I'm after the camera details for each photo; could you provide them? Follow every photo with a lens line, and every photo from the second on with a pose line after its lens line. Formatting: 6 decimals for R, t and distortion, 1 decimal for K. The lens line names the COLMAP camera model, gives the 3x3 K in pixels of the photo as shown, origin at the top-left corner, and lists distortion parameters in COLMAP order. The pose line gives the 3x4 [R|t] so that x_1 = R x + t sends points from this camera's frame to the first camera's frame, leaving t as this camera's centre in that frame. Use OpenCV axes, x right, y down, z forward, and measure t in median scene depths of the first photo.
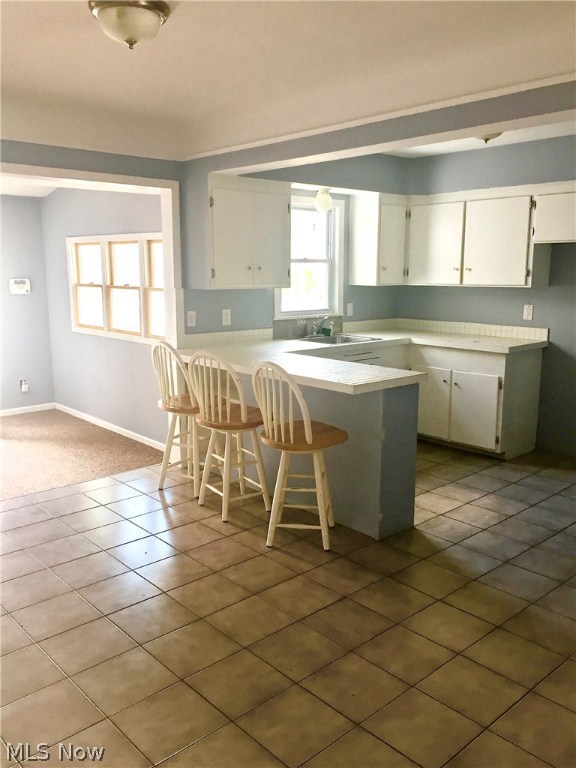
lens RADIAL K [[654.9, 0, 287.9], [0, 654.9, 379.0], [0, 0, 1]] dist [0.072858, -0.094081]
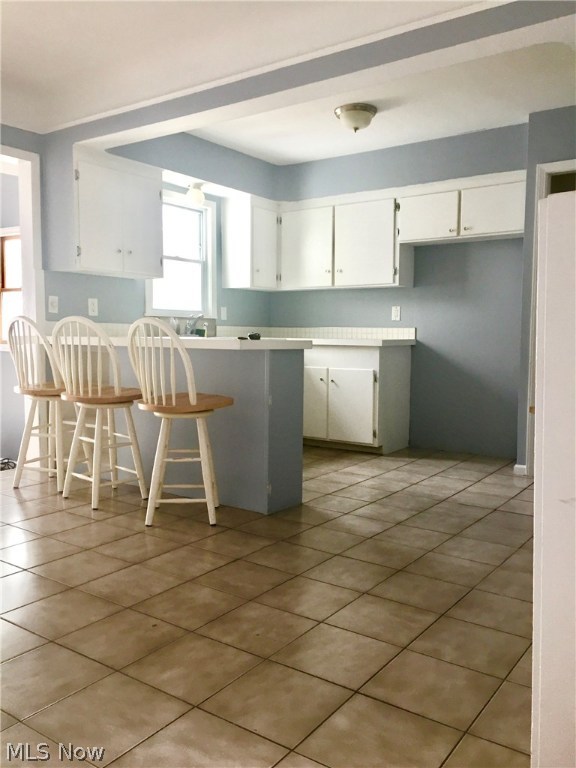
lens RADIAL K [[654.9, 0, 289.1], [0, 654.9, 382.8], [0, 0, 1]] dist [0.072858, -0.094081]
pose [[0.977324, -0.010262, 0.211500, -0.024674], [0.031565, 0.994725, -0.097598, 0.132017], [-0.209383, 0.102061, 0.972493, 0.057322]]
